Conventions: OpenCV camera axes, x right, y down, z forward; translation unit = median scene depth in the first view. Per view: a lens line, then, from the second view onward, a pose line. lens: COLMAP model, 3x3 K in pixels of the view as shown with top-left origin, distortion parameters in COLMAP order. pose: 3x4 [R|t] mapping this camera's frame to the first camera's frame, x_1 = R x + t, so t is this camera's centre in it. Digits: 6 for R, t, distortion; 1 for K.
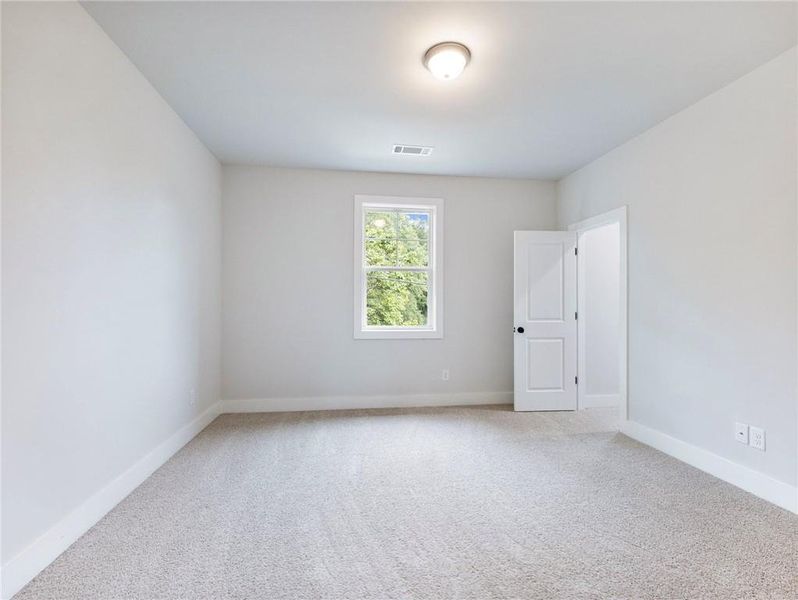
lens RADIAL K [[389.3, 0, 399.0], [0, 389.3, 300.0], [0, 0, 1]] dist [0.002300, 0.000111]
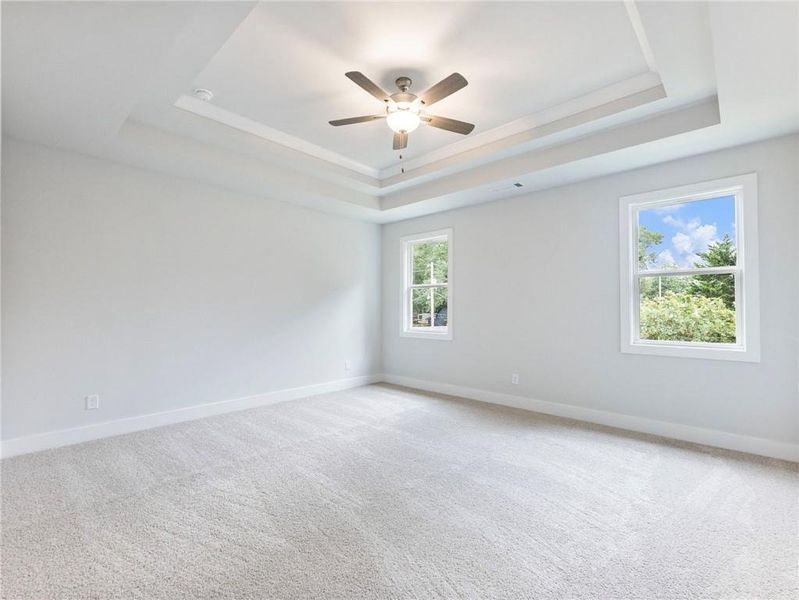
lens RADIAL K [[369.6, 0, 399.5], [0, 369.6, 300.0], [0, 0, 1]] dist [0.001777, -0.000197]
pose [[0.646868, -0.018466, -0.762379, 0.218408], [-0.002859, 0.999641, -0.026638, 0.000391], [0.762597, 0.019411, 0.646583, 0.026544]]
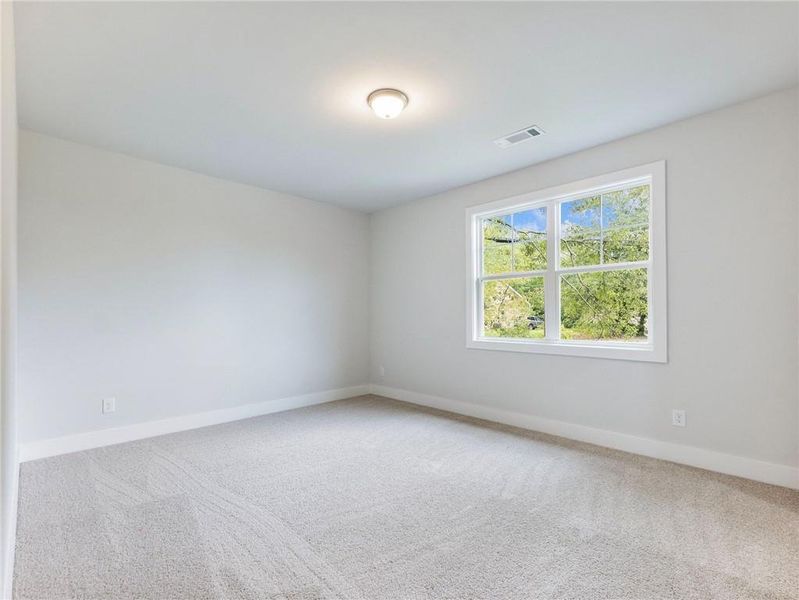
lens RADIAL K [[662.9, 0, 399.5], [0, 662.9, 300.0], [0, 0, 1]] dist [-0.052472, 0.001019]
pose [[0.379956, -0.019836, -0.924792, 1.443522], [0.011473, 0.999794, -0.016731, 0.000509], [0.924933, -0.004253, 0.380105, 0.167869]]
